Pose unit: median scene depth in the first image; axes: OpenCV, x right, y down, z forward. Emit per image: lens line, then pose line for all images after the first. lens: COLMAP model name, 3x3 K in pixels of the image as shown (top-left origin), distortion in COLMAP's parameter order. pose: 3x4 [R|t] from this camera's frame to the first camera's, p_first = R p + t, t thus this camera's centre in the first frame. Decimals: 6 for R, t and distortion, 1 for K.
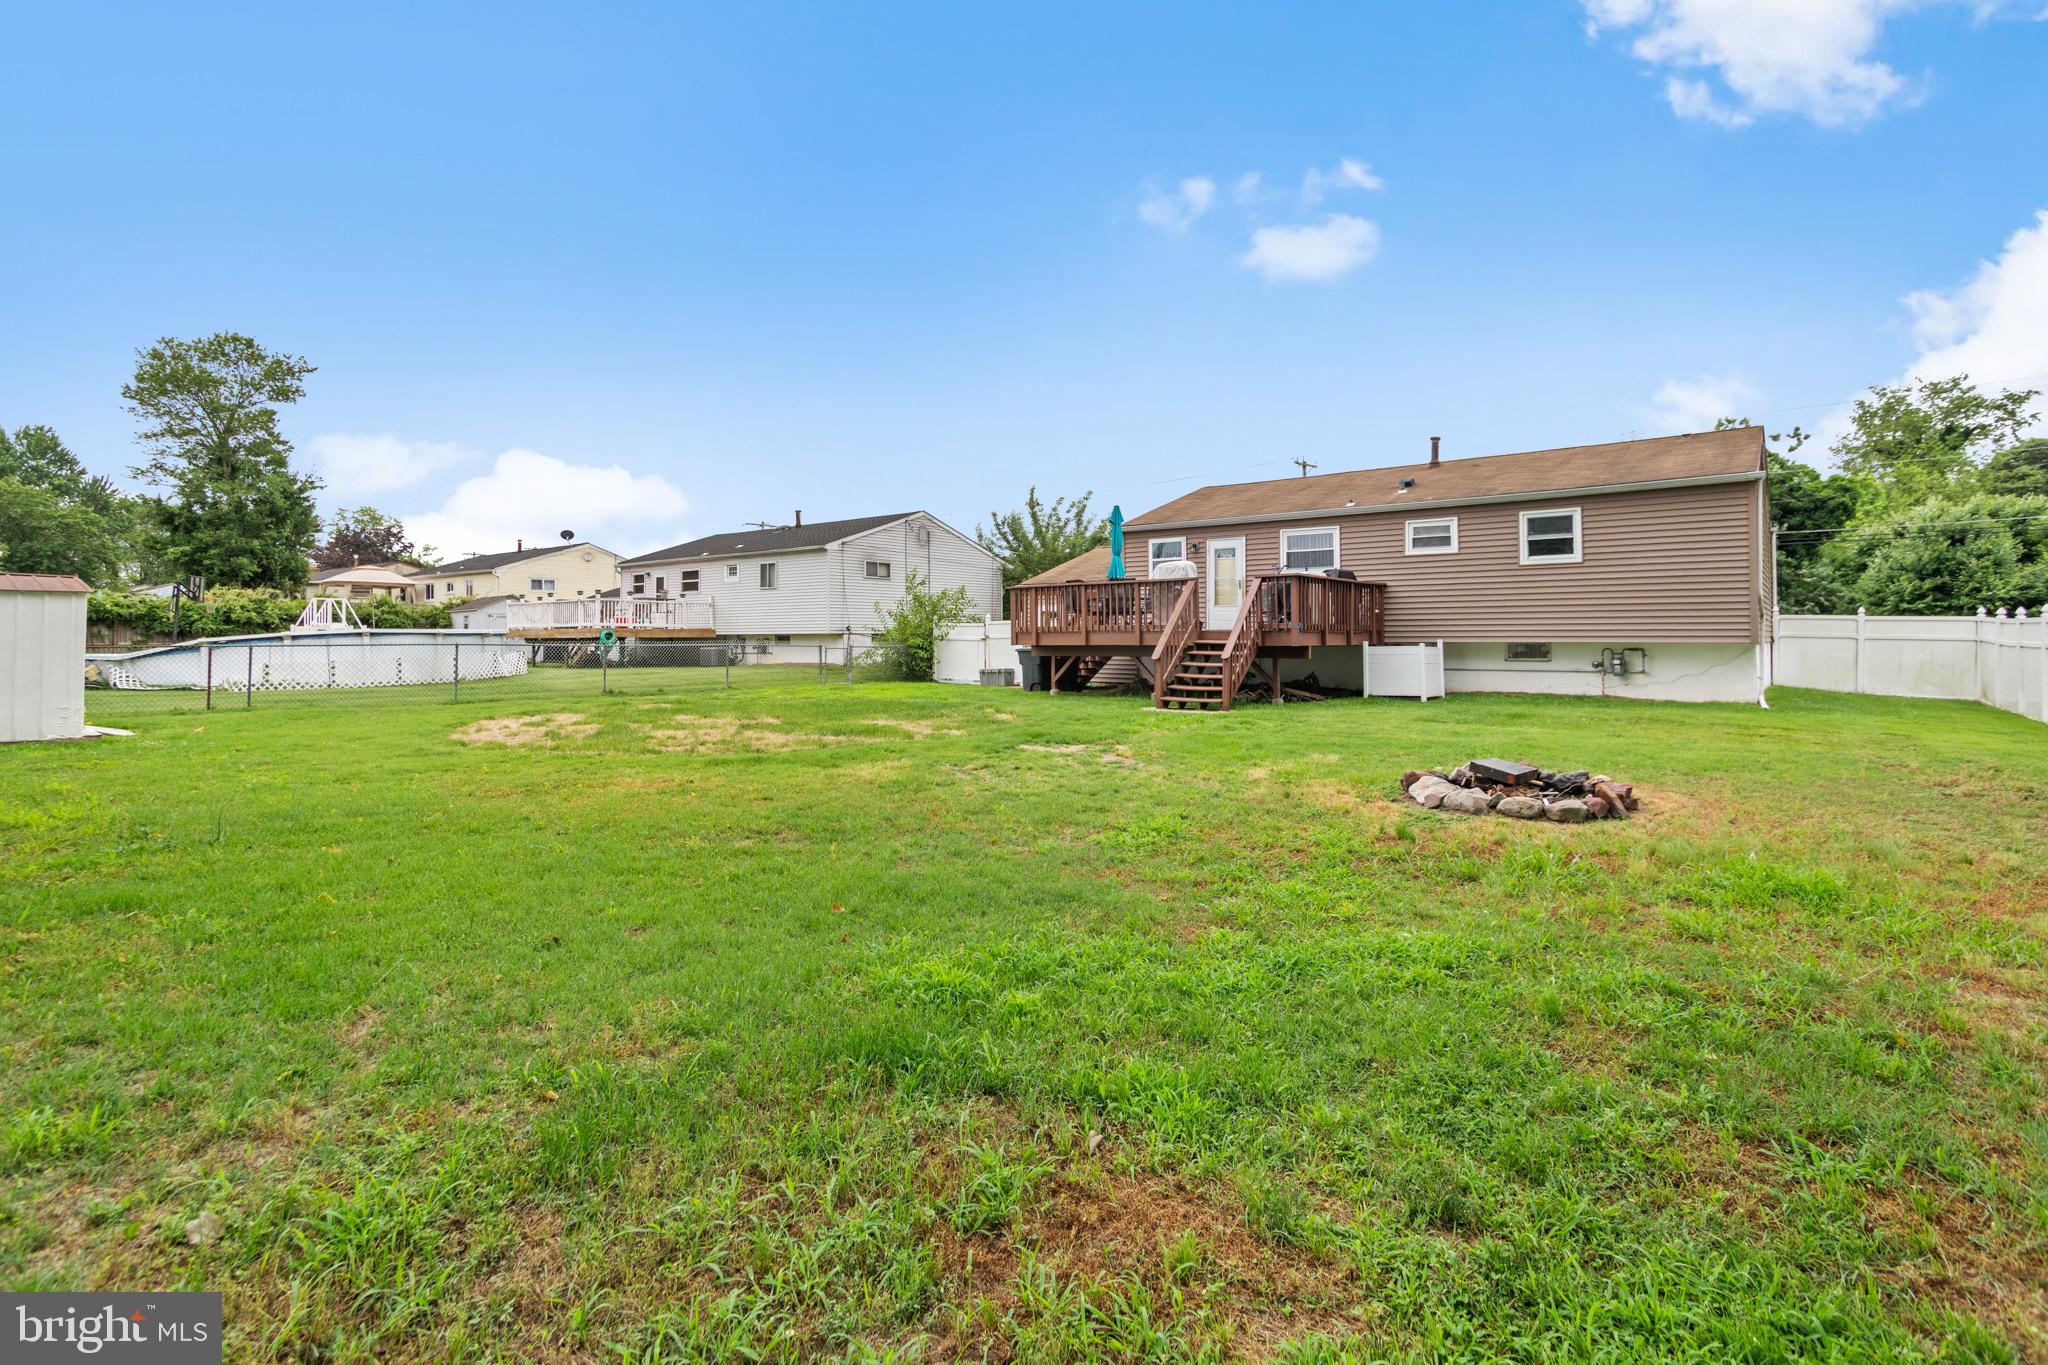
lens RADIAL K [[982.4, 0, 1021.4], [0, 982.4, 671.8], [0, 0, 1]] dist [0.010745, -0.001492]
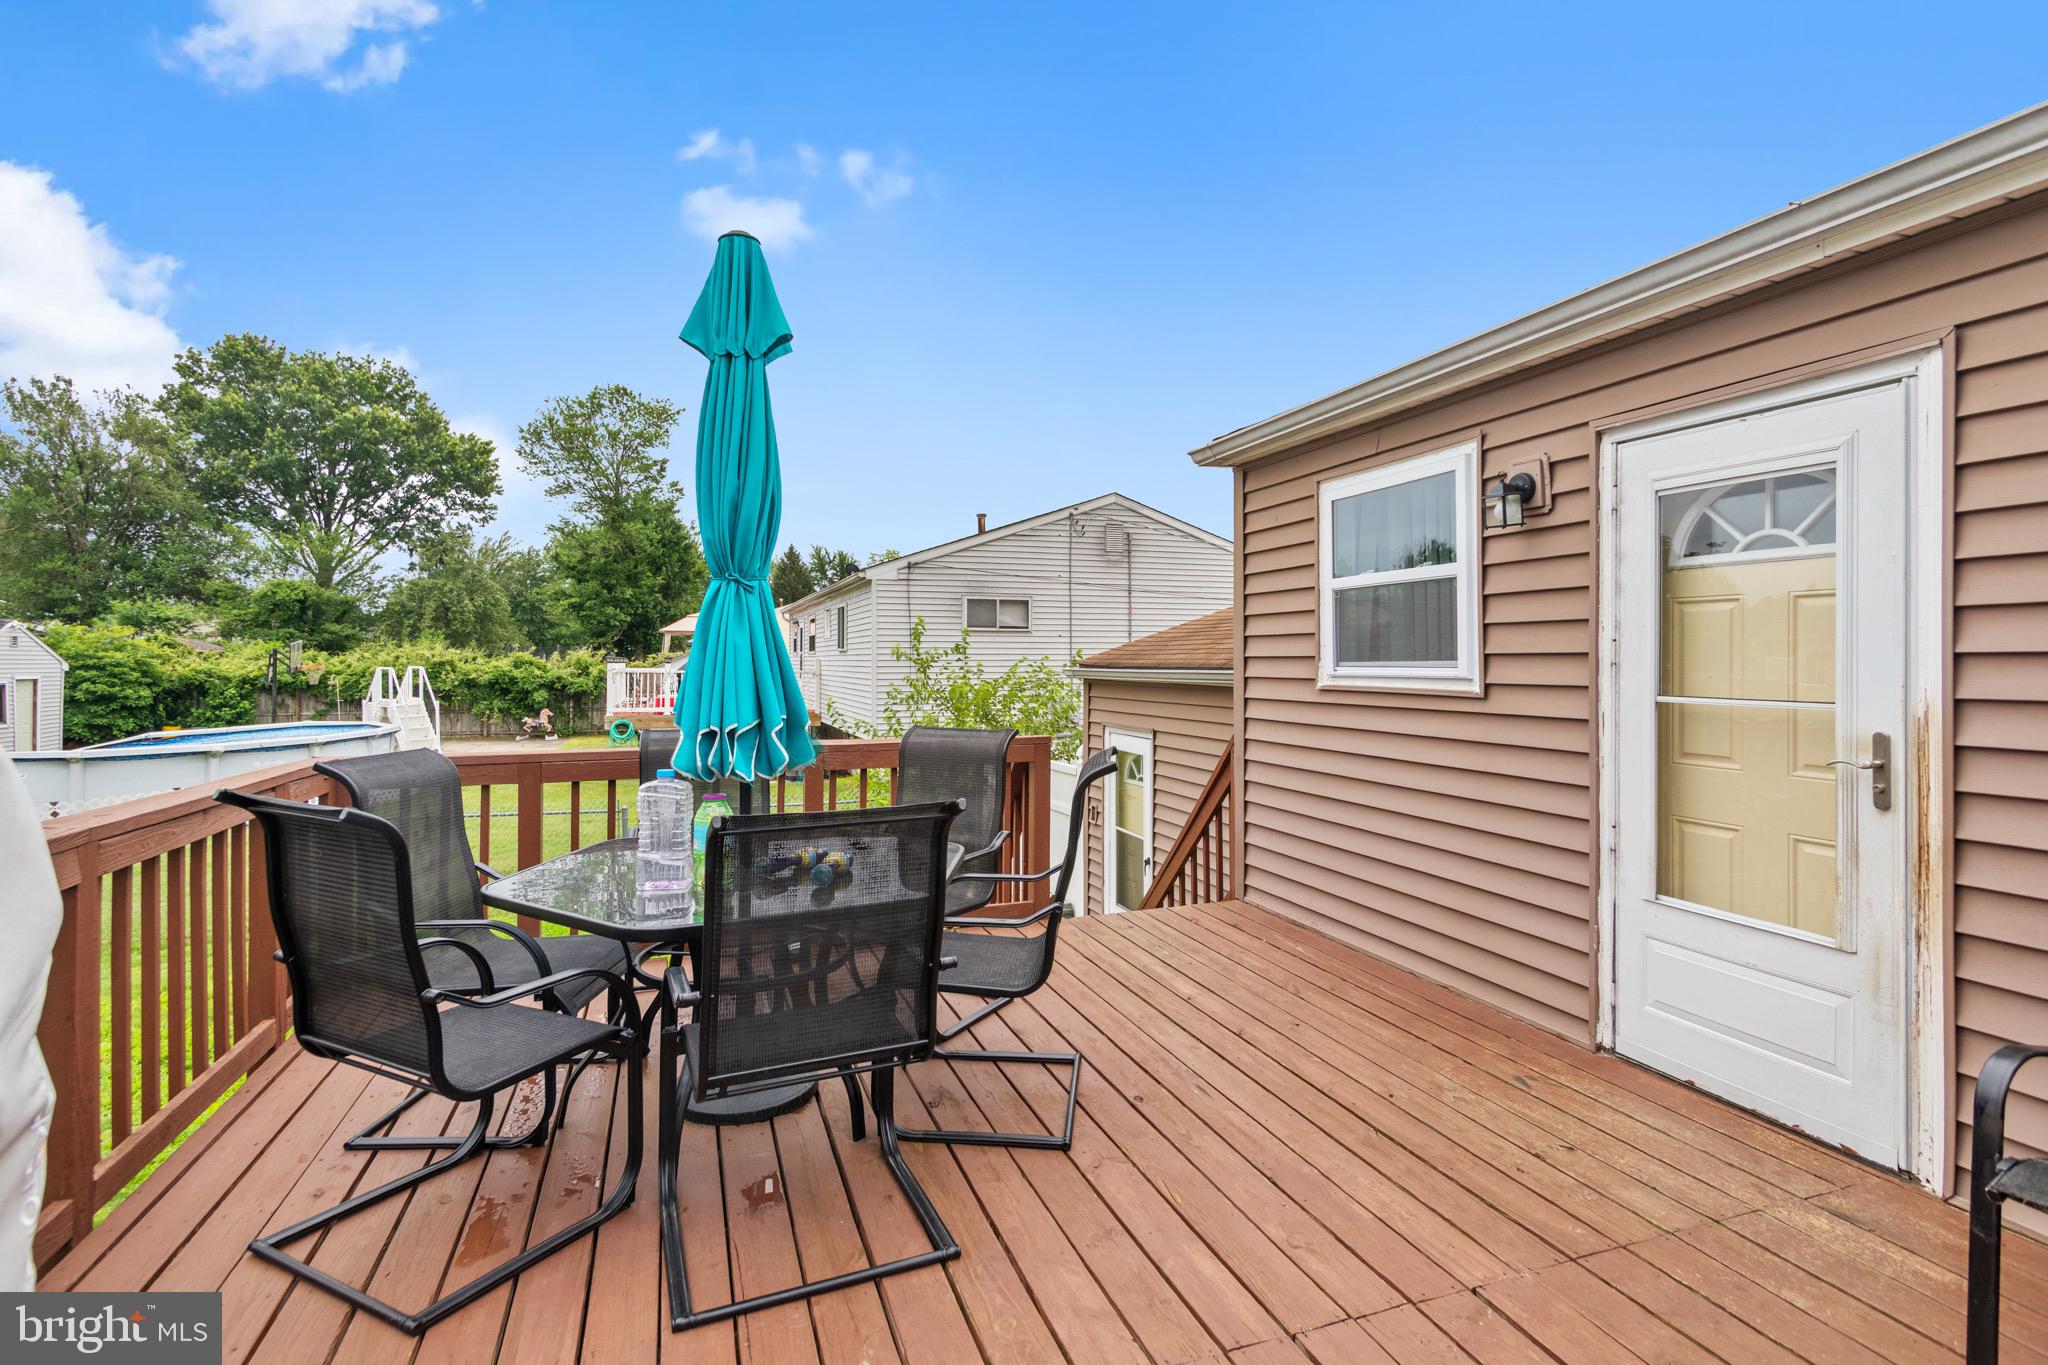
lens RADIAL K [[982.4, 0, 1019.2], [0, 982.4, 667.3], [0, 0, 1]] dist [0.010745, -0.001492]
pose [[0.842018, 0.007736, -0.539395, 0.224765], [-0.022468, 0.999532, -0.020739, -0.109022], [0.538982, 0.029582, 0.841798, 0.953677]]
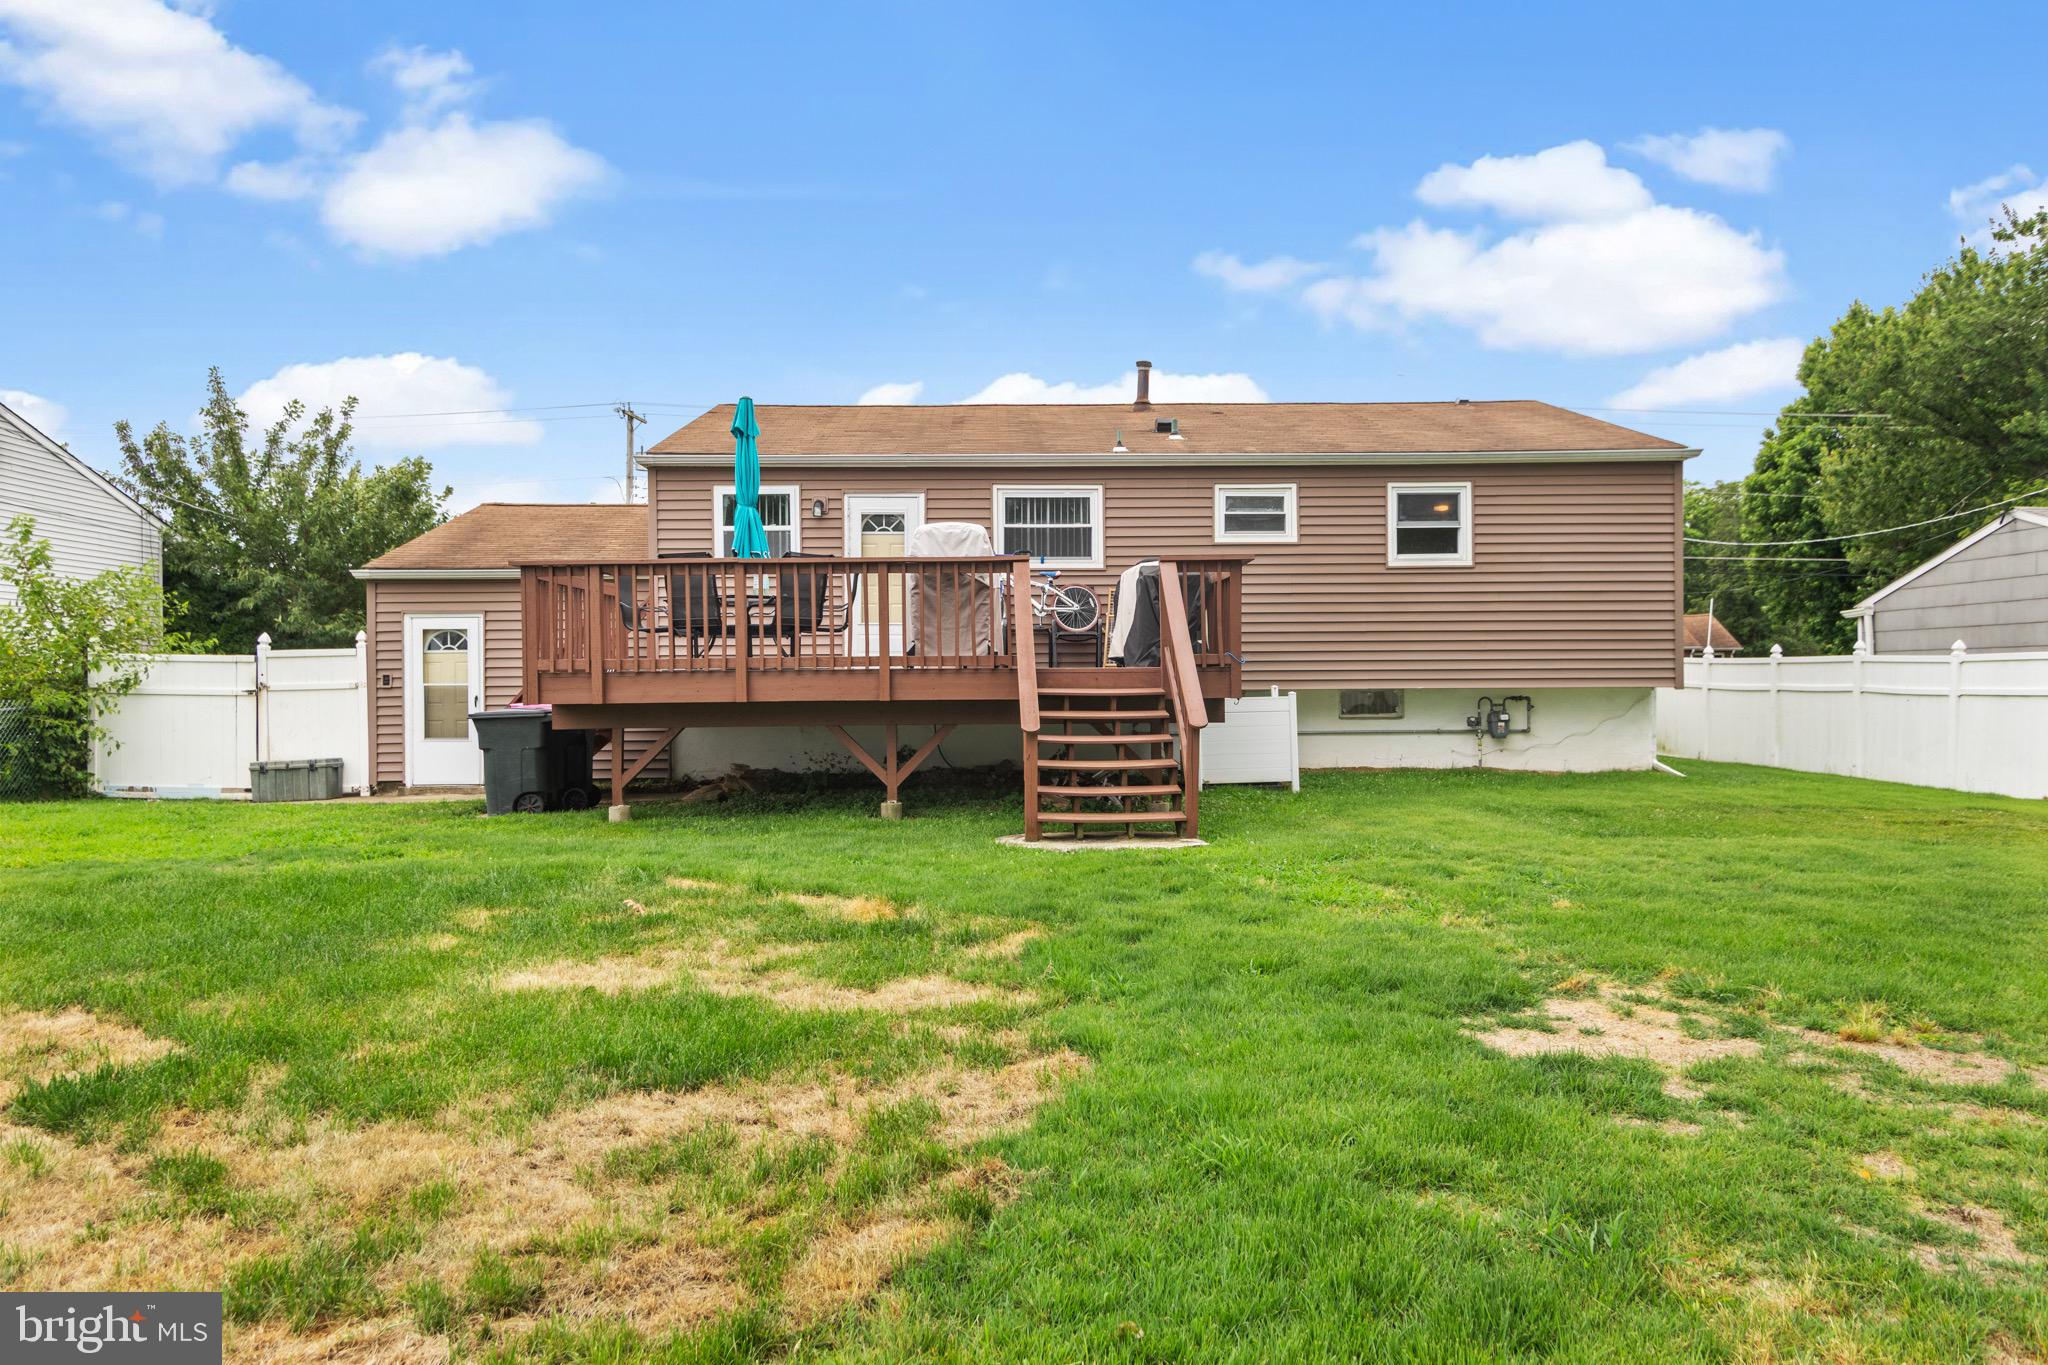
lens RADIAL K [[1394.3, 0, 1025.8], [0, 1394.3, 689.8], [0, 0, 1]] dist [-0.003645, -0.002326]
pose [[0.772807, -0.006330, 0.634610, -0.229576], [0.027959, 0.999319, -0.024079, -0.013877], [-0.634025, 0.036352, 0.772457, 0.438247]]
